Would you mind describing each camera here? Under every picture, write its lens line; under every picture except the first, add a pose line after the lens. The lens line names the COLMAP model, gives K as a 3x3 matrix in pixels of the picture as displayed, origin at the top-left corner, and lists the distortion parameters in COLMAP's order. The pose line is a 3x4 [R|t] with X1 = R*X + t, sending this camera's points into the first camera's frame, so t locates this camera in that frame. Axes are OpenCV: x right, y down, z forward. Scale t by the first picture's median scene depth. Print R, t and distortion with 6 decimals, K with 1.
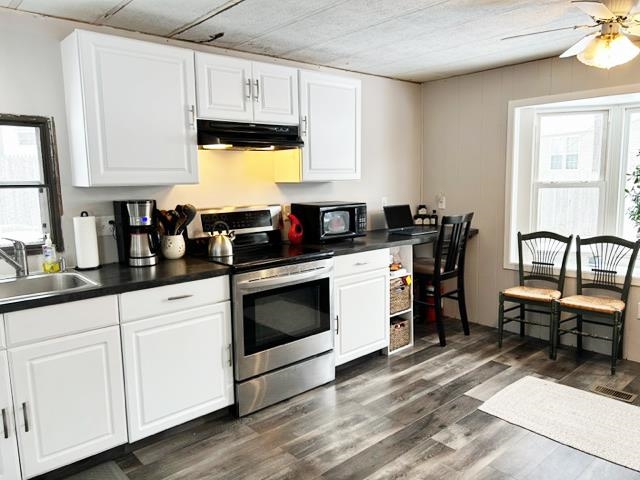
lens RADIAL K [[465.5, 0, 302.2], [0, 465.5, 241.8], [0, 0, 1]] dist [-0.005054, -0.021902]
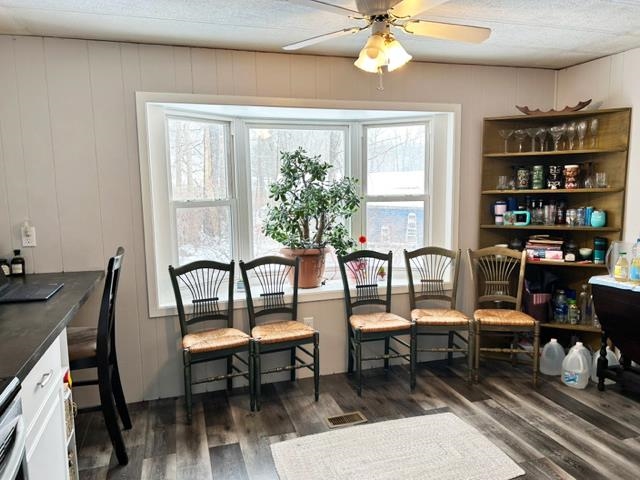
lens RADIAL K [[477.5, 0, 320.0], [0, 477.5, 240.0], [0, 0, 1]] dist [0.091172, -0.113121]
pose [[0.383859, -0.081489, 0.919789, -0.181595], [0.137565, 0.990029, 0.030302, -0.058477], [-0.913087, 0.114899, 0.391241, 0.501397]]
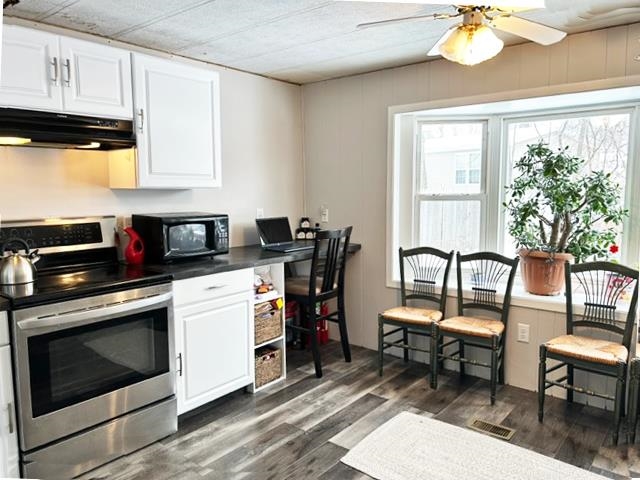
lens RADIAL K [[468.9, 0, 307.2], [0, 468.9, 236.4], [0, 0, 1]] dist [-0.011719, -0.006556]
pose [[0.984541, 0.000098, 0.175152, 0.131040], [0.005880, 0.999418, -0.033615, -0.014252], [-0.175053, 0.034125, 0.983967, 0.124767]]
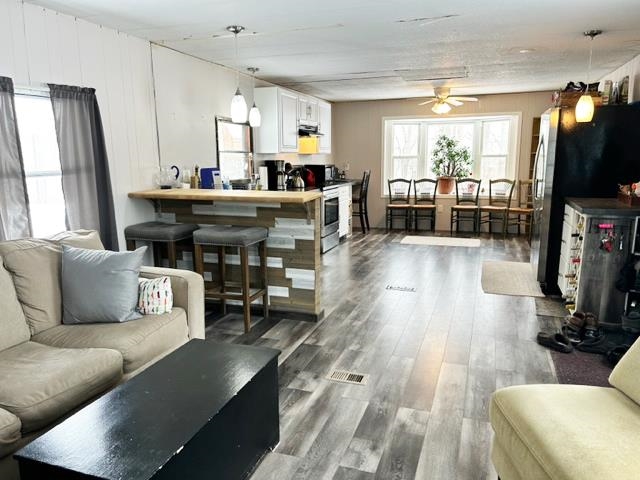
lens RADIAL K [[477.5, 0, 320.0], [0, 477.5, 240.0], [0, 0, 1]] dist [0.091172, -0.113121]
pose [[0.860949, -0.074200, 0.503251, -1.017665], [0.058968, 0.997193, 0.046146, 0.148589], [-0.505262, -0.010053, 0.862907, -0.810537]]
